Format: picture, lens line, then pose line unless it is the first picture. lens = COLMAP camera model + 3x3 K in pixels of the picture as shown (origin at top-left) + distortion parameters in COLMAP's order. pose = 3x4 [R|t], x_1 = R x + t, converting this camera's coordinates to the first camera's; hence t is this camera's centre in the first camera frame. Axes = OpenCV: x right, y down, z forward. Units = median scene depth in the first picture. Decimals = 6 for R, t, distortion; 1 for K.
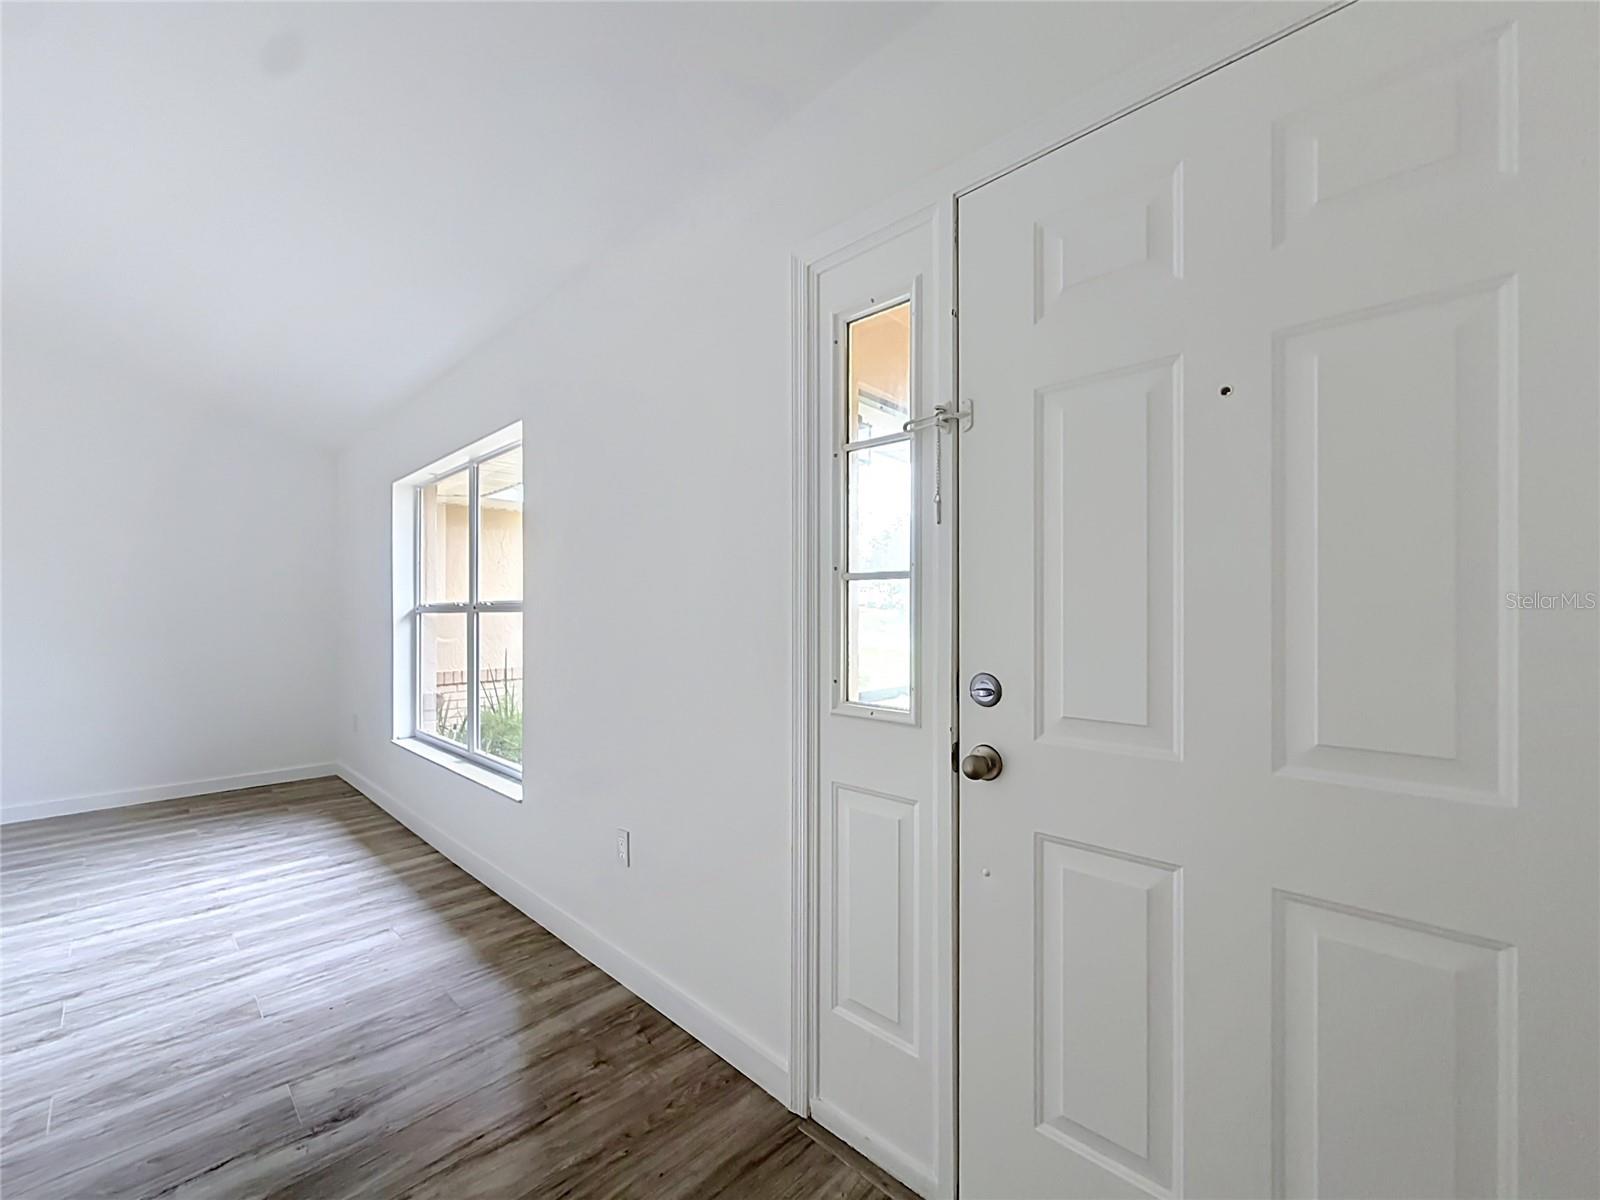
lens RADIAL K [[653.3, 0, 800.0], [0, 653.3, 600.0], [0, 0, 1]] dist [0.000203, -0.000663]
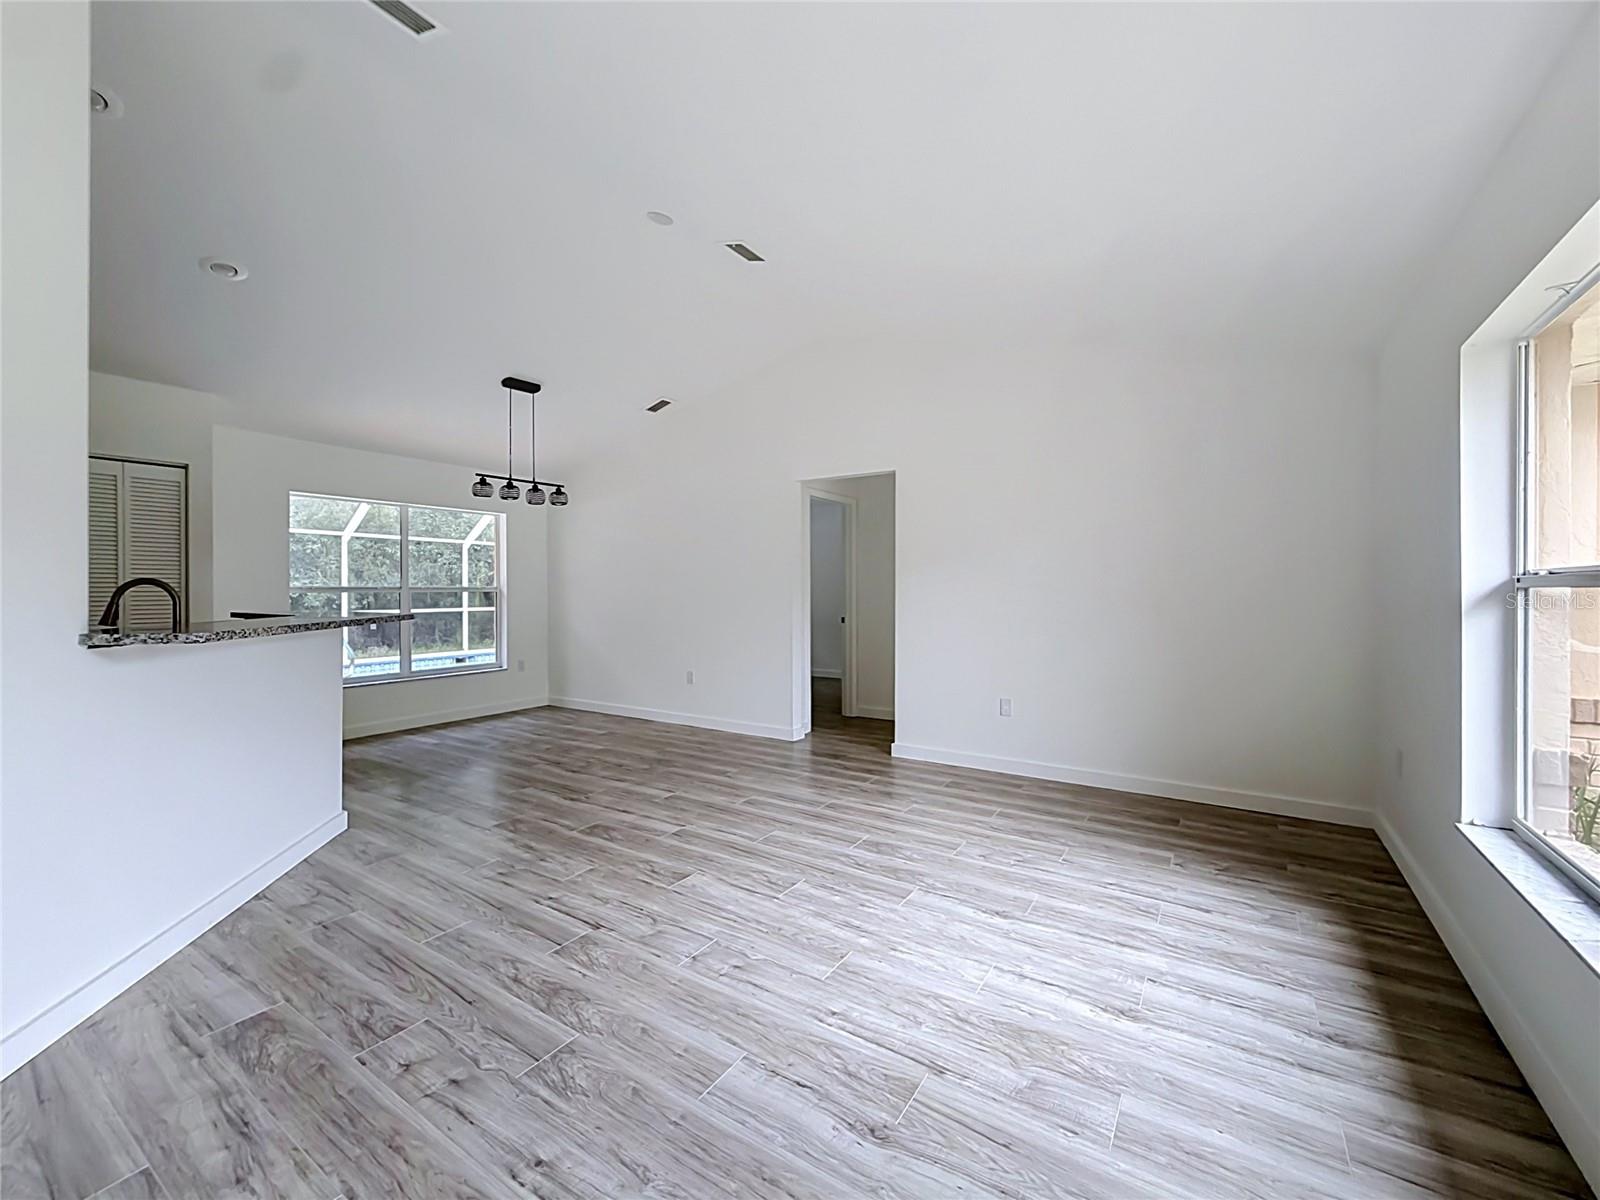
lens RADIAL K [[653.3, 0, 800.0], [0, 653.3, 600.0], [0, 0, 1]] dist [0.000203, -0.000663]
pose [[0.183678, 0.011990, -0.982913, -0.237487], [0.017925, 0.999718, 0.015545, 0.013227], [0.982823, -0.020474, 0.183411, 0.449011]]
